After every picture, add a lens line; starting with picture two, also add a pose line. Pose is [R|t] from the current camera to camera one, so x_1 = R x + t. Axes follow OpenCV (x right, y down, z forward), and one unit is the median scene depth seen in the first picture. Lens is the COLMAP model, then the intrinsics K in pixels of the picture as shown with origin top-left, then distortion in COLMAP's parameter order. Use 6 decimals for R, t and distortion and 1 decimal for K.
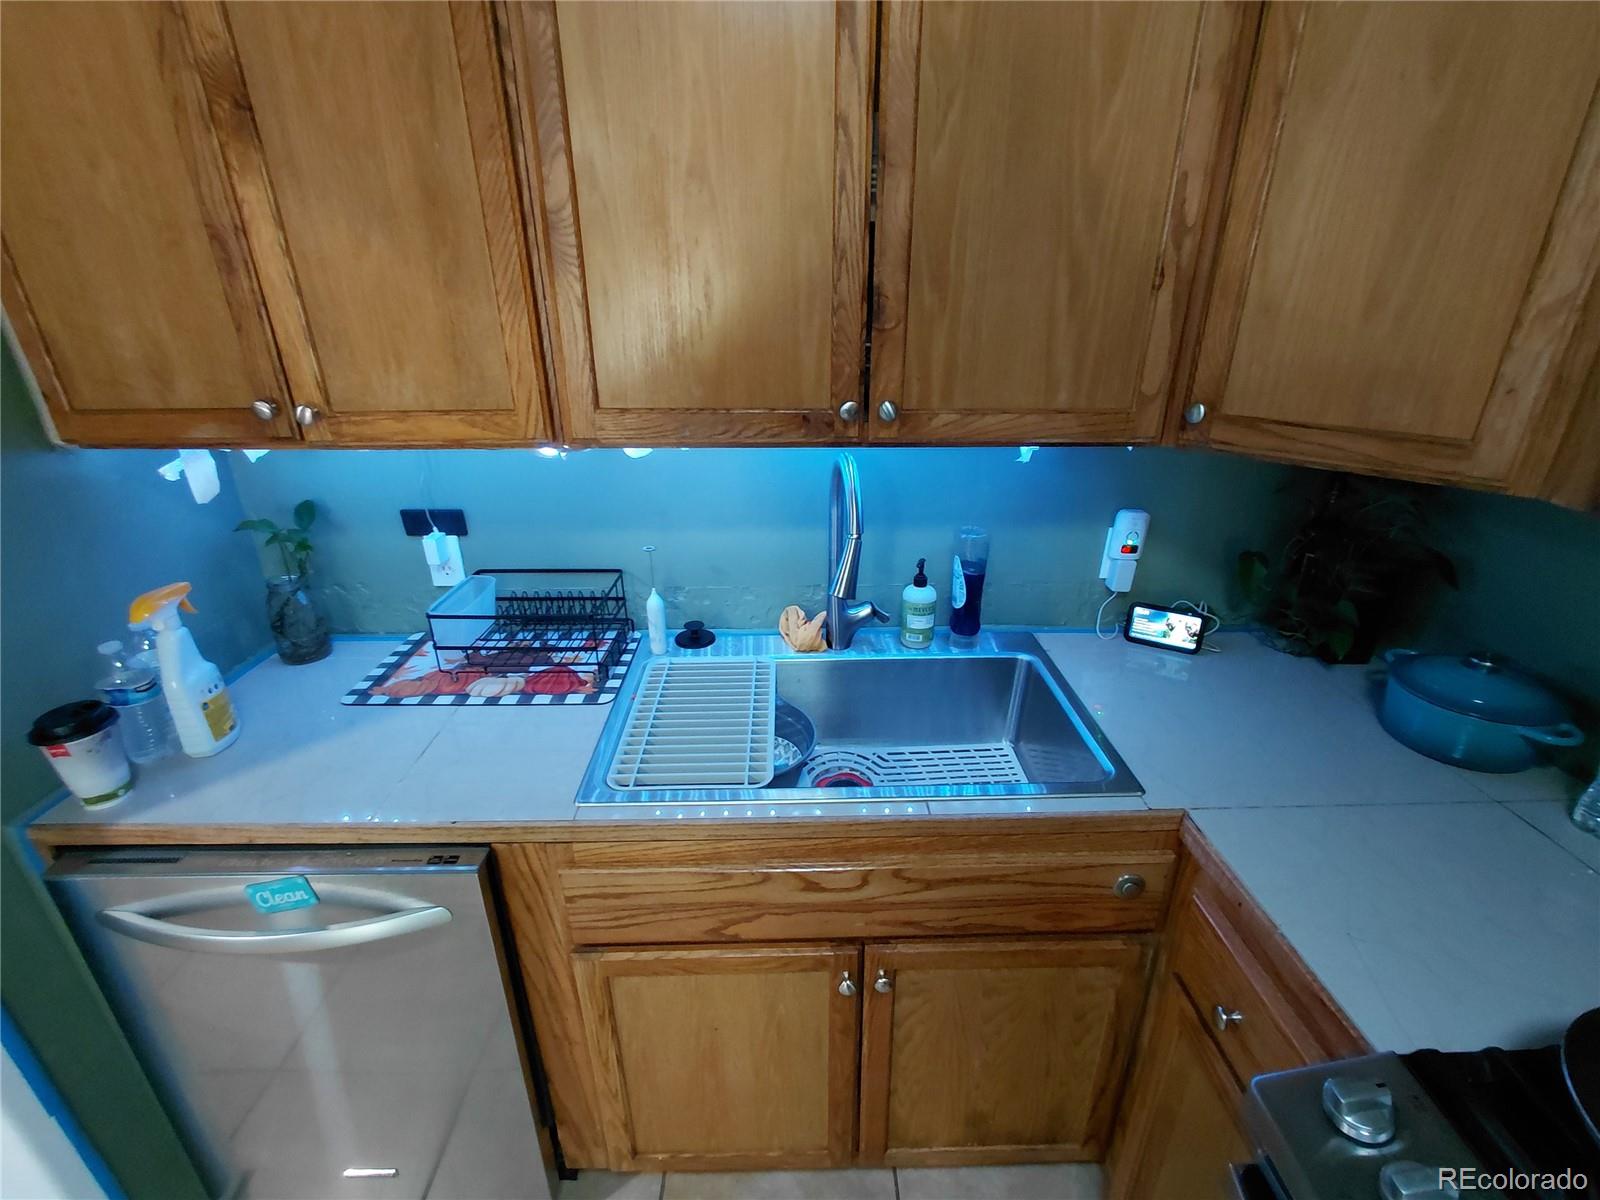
lens RADIAL K [[738.6, 0, 796.7], [0, 738.6, 615.0], [0, 0, 1]] dist [-0.009109, 0.003374]
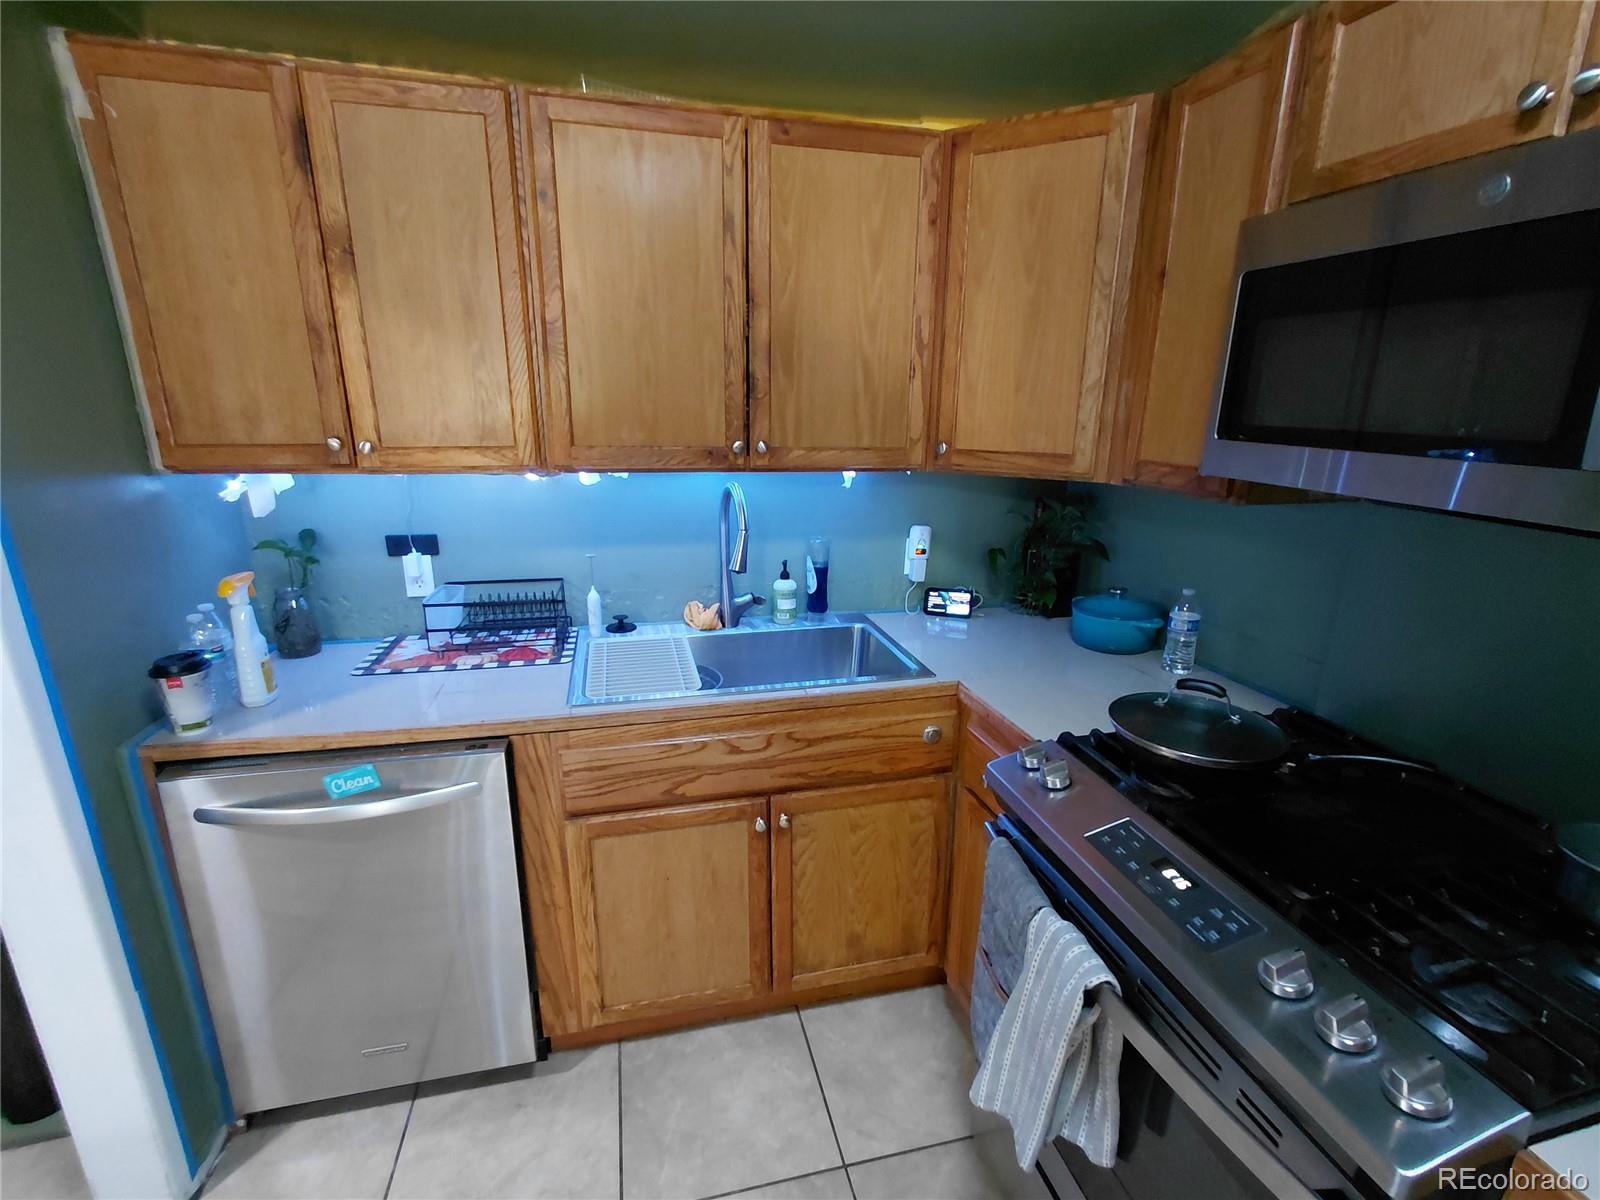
lens RADIAL K [[738.6, 0, 797.2], [0, 738.6, 613.2], [0, 0, 1]] dist [-0.009109, 0.003374]
pose [[0.975722, -0.044992, 0.214341, -0.159653], [0.074913, 0.988201, -0.133590, 0.294935], [-0.205802, 0.146404, 0.967580, -0.507772]]
